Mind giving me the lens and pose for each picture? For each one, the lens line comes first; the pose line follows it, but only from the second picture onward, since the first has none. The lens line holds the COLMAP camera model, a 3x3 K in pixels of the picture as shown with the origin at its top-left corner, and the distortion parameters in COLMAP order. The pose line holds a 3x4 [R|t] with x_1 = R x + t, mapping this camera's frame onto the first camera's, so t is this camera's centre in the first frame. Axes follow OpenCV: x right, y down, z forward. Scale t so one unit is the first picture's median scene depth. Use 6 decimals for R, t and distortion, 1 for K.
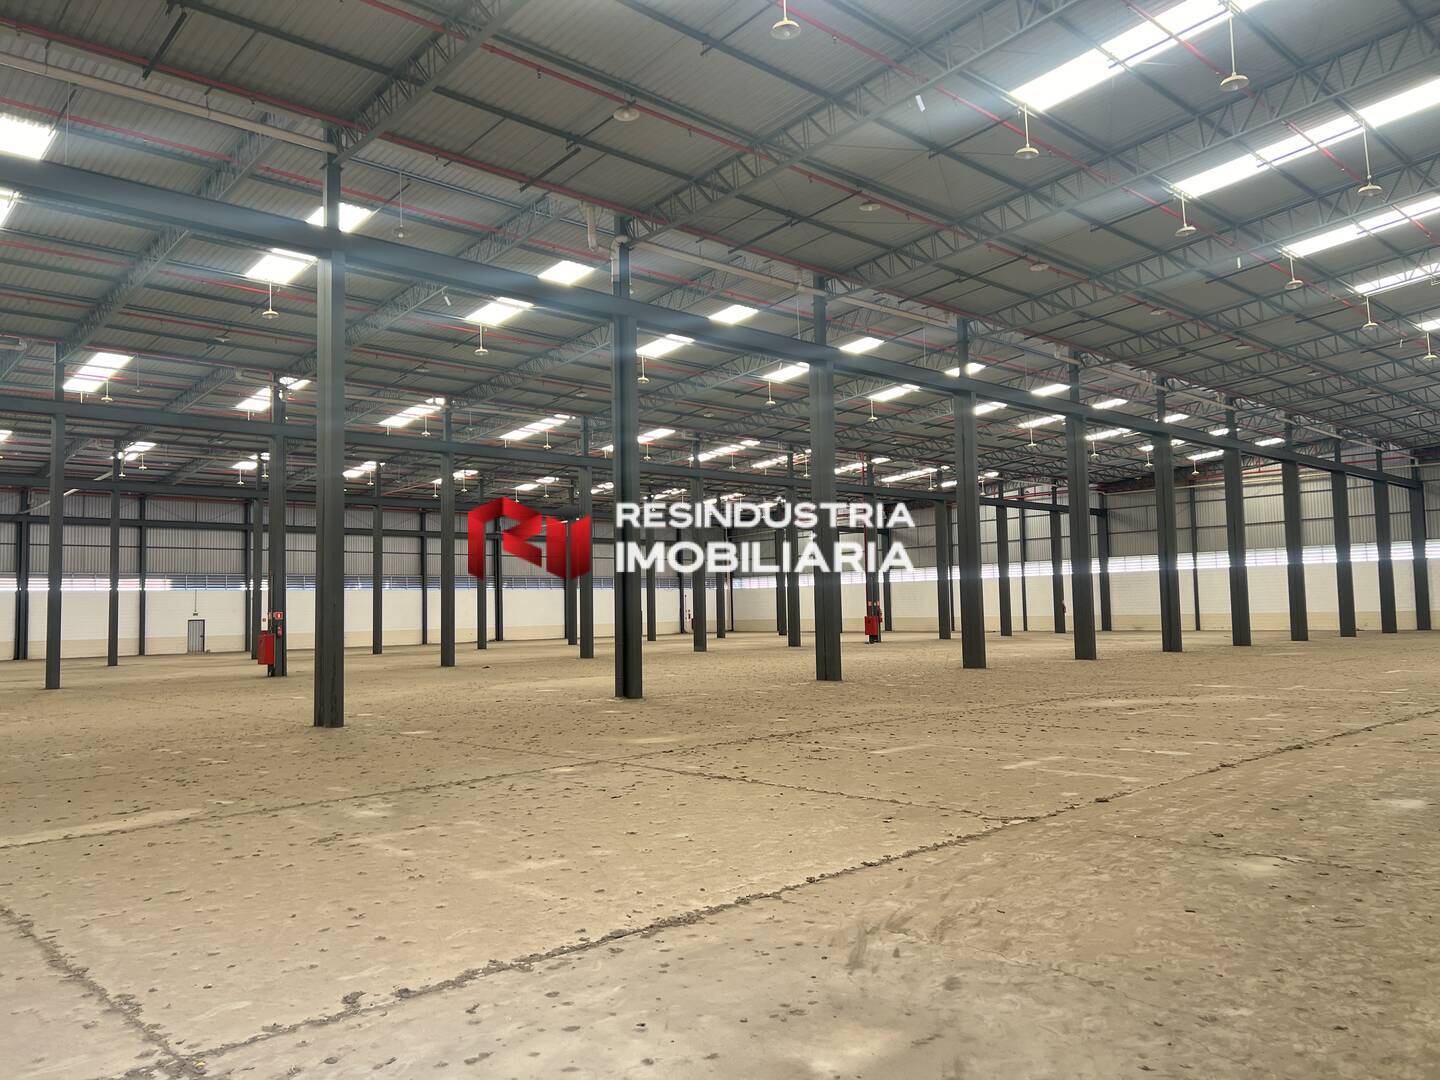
lens RADIAL K [[1081.9, 0, 733.4], [0, 1081.9, 540.4], [0, 0, 1]] dist [0.054792, -0.059327]
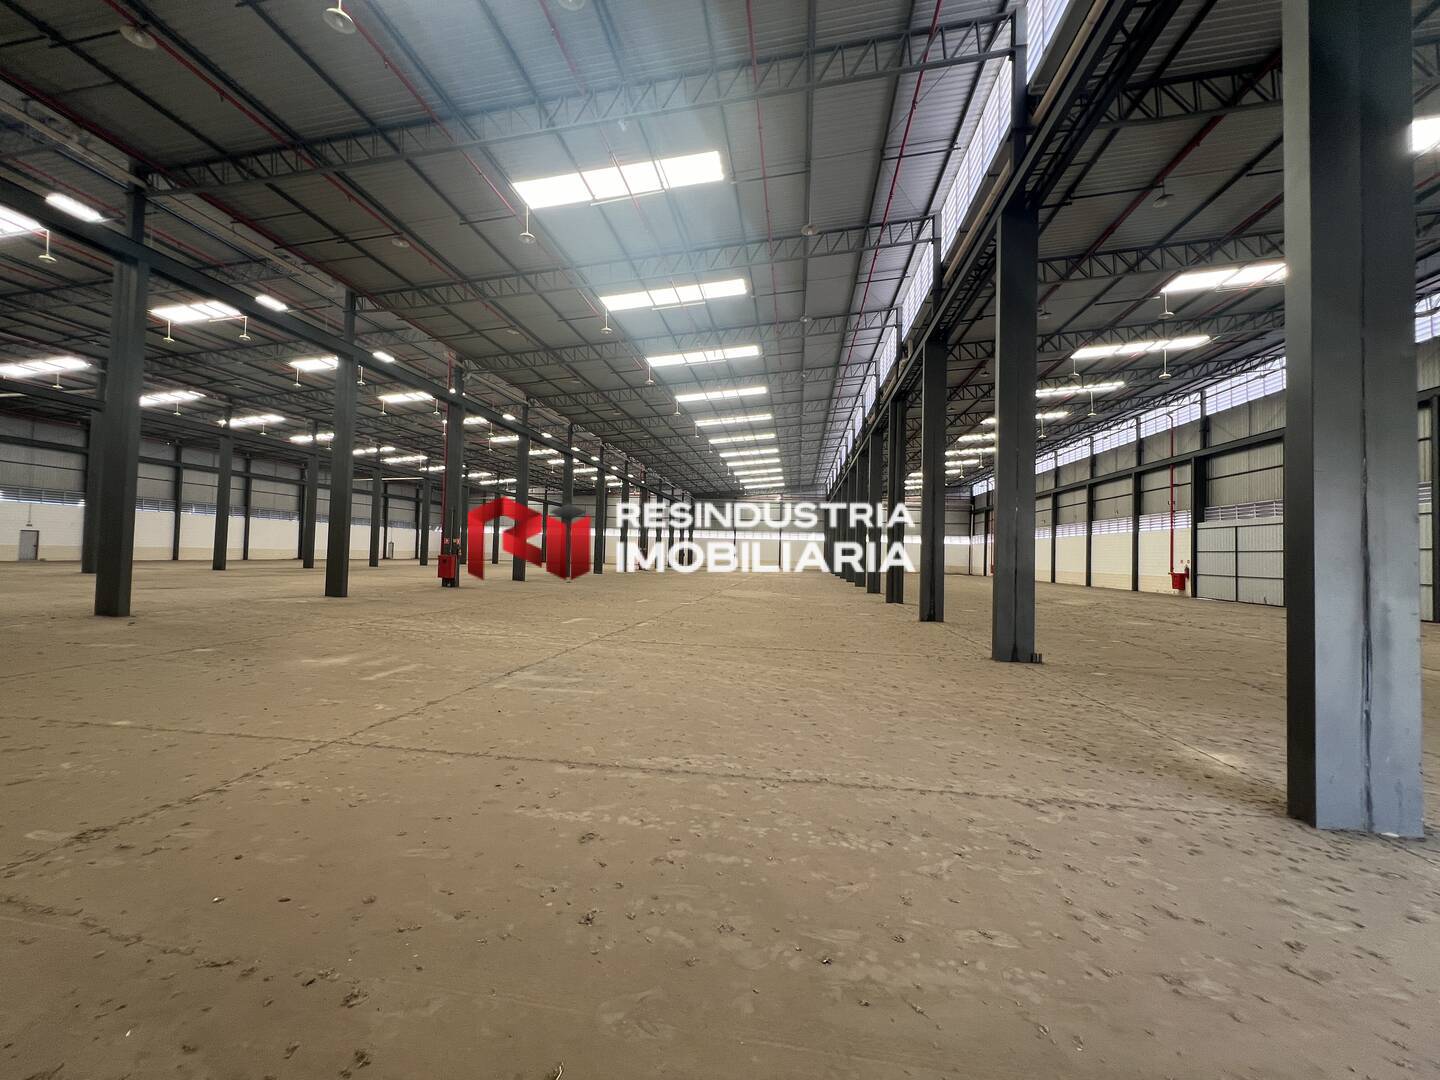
lens RADIAL K [[576.0, 0, 704.6], [0, 576.0, 536.5], [0, 0, 1]] dist [-0.003204, 0.001192]
pose [[0.790756, 0.065377, 0.608631, -0.219045], [-0.090149, 0.995877, 0.010152, 0.005837], [-0.605458, -0.062895, 0.793389, 0.001376]]
